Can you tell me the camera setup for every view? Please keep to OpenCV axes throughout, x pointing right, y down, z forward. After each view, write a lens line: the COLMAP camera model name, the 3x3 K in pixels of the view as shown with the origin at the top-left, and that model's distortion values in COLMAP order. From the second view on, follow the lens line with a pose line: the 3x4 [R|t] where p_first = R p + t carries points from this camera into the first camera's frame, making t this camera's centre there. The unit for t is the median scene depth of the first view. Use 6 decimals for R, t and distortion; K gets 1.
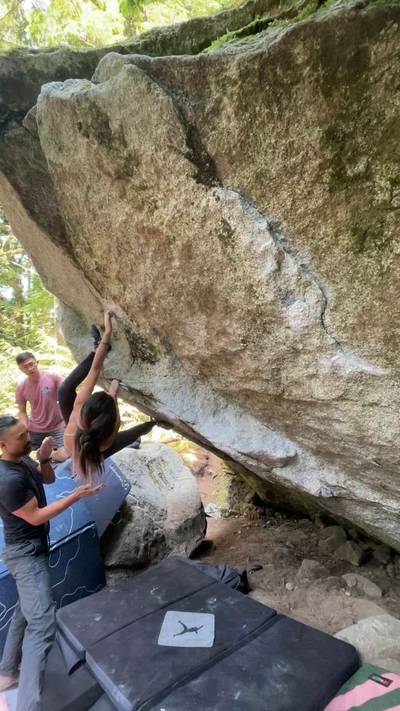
lens RADIAL K [[331.1, 0, 201.3], [0, 331.1, 356.1], [0, 0, 1]] dist [-0.000923, -0.000720]
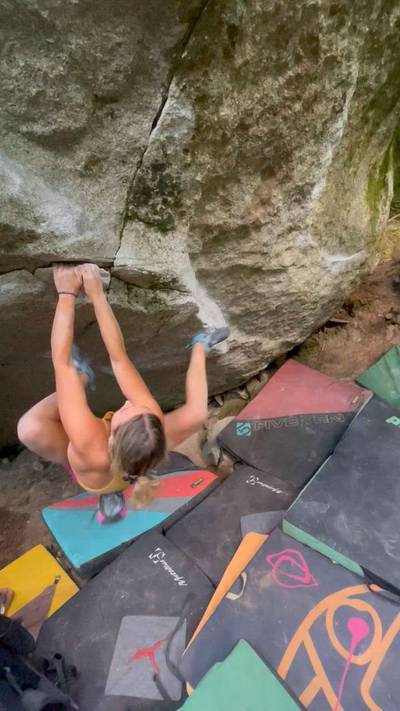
lens RADIAL K [[331.7, 0, 198.5], [0, 331.7, 354.2], [0, 0, 1]] dist [-0.002233, -0.000010]
pose [[0.140783, -0.243640, 0.959594, -1.116194], [0.038891, 0.969860, 0.240540, 0.136037], [-0.989276, 0.003456, 0.146015, 1.131539]]
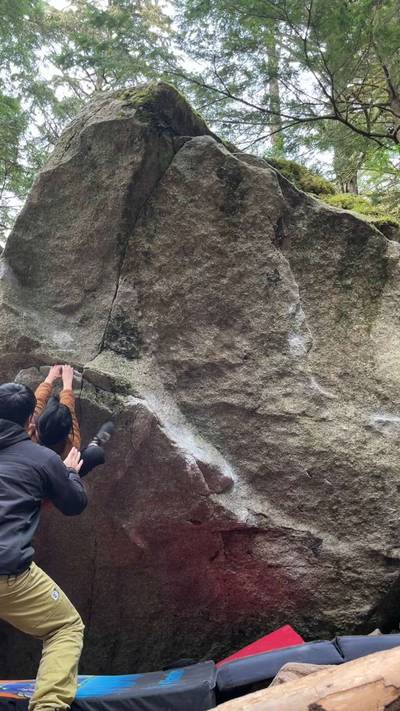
lens RADIAL K [[614.6, 0, 200.0], [0, 614.6, 355.5], [0, 0, 1]] dist [0.125719, -0.389482]
pose [[0.682861, 0.422853, 0.595732, -1.470395], [-0.114889, 0.867470, -0.484042, 1.168120], [-0.721458, 0.262090, 0.640942, -0.418489]]
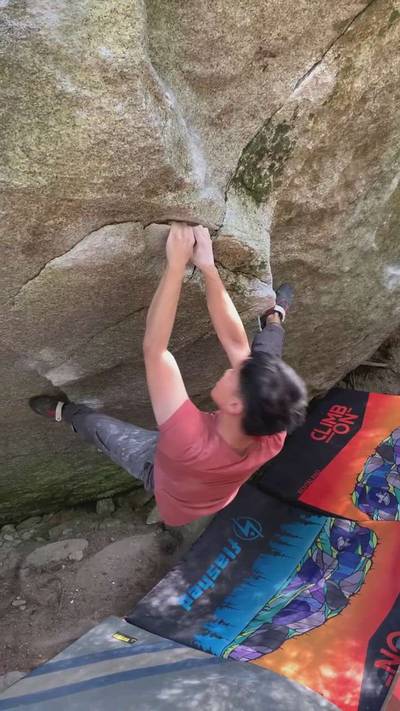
lens RADIAL K [[637.4, 0, 208.7], [0, 637.4, 353.4], [0, 0, 1]] dist [0.039237, -0.019322]
pose [[-0.111212, -0.099915, 0.988761, -1.545944], [-0.077108, 0.992801, 0.091650, 0.228136], [-0.990801, -0.066049, -0.118116, 1.590633]]
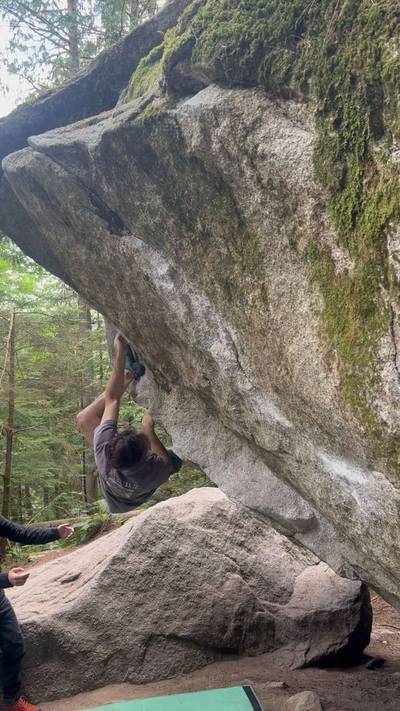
lens RADIAL K [[609.9, 0, 200.0], [0, 609.9, 355.5], [0, 0, 1]] dist [0.040690, -0.006688]
pose [[0.863094, -0.011894, -0.504904, 0.972729], [0.031165, 0.999072, 0.029741, -0.160063], [0.504081, -0.041404, 0.862663, -0.422465]]
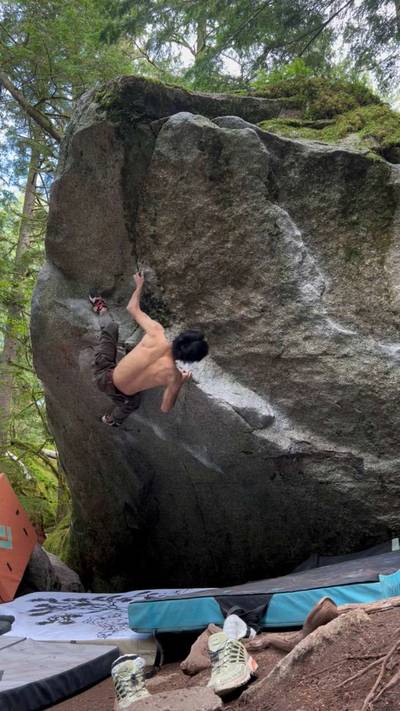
lens RADIAL K [[574.0, 0, 200.0], [0, 574.0, 355.5], [0, 0, 1]] dist [0.169031, -0.451501]
pose [[0.888483, 0.178589, 0.422734, -1.135892], [-0.074415, 0.965046, -0.251294, 0.796198], [-0.452836, 0.191813, 0.870717, -0.989855]]
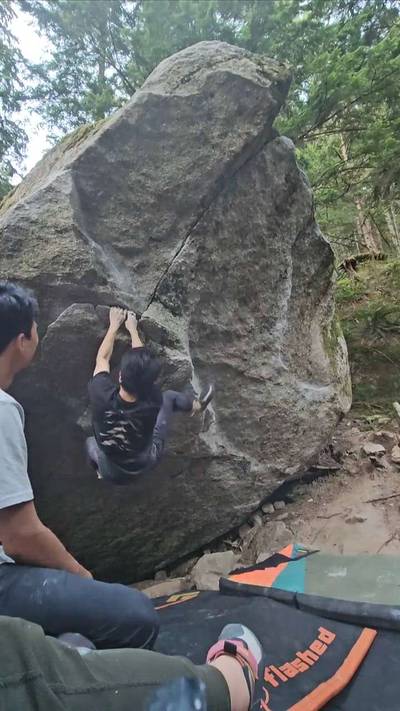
lens RADIAL K [[357.2, 0, 202.6], [0, 357.2, 351.2], [0, 0, 1]] dist [0.004651, 0.000473]
pose [[0.140966, 0.389817, 0.910039, -1.506138], [-0.038605, 0.920683, -0.388397, 0.758867], [-0.989262, 0.019619, 0.144833, 1.014379]]
